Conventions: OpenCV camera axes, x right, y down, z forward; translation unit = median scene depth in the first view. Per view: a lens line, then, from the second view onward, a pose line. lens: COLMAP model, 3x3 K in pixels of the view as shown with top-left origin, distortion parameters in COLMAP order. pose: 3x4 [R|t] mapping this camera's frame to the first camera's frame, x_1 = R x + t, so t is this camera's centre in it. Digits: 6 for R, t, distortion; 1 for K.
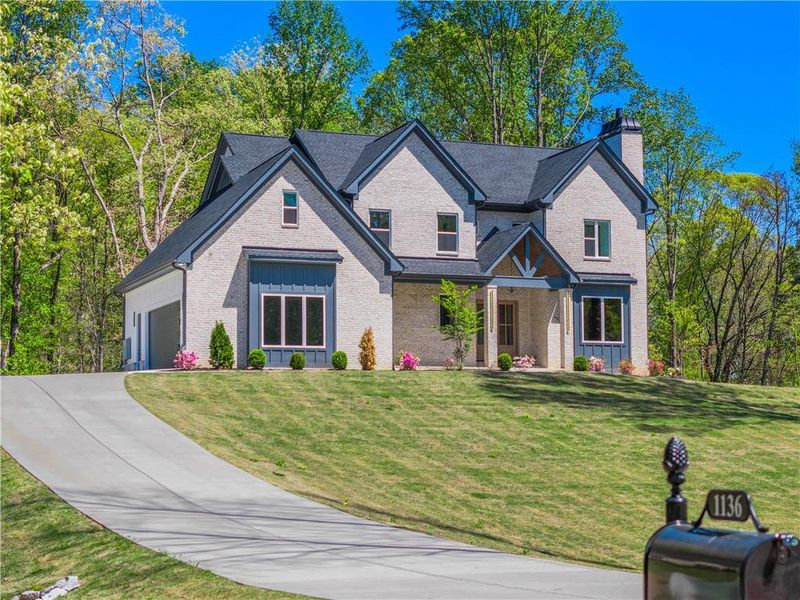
lens RADIAL K [[1643.5, 0, 402.8], [0, 1643.5, 295.9], [0, 0, 1]] dist [-0.061778, 0.000000]
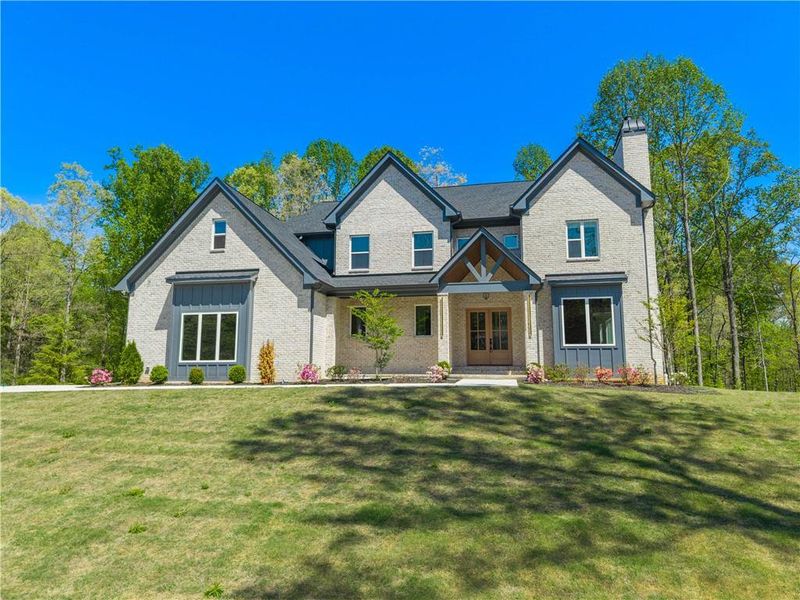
lens RADIAL K [[528.5, 0, 406.7], [0, 528.5, 295.3], [0, 0, 1]] dist [0.007270, -0.000251]
pose [[0.832620, -0.082425, -0.547677, 0.207531], [0.046641, 0.995786, -0.078957, 0.019134], [0.551877, 0.040197, 0.832956, 0.703041]]
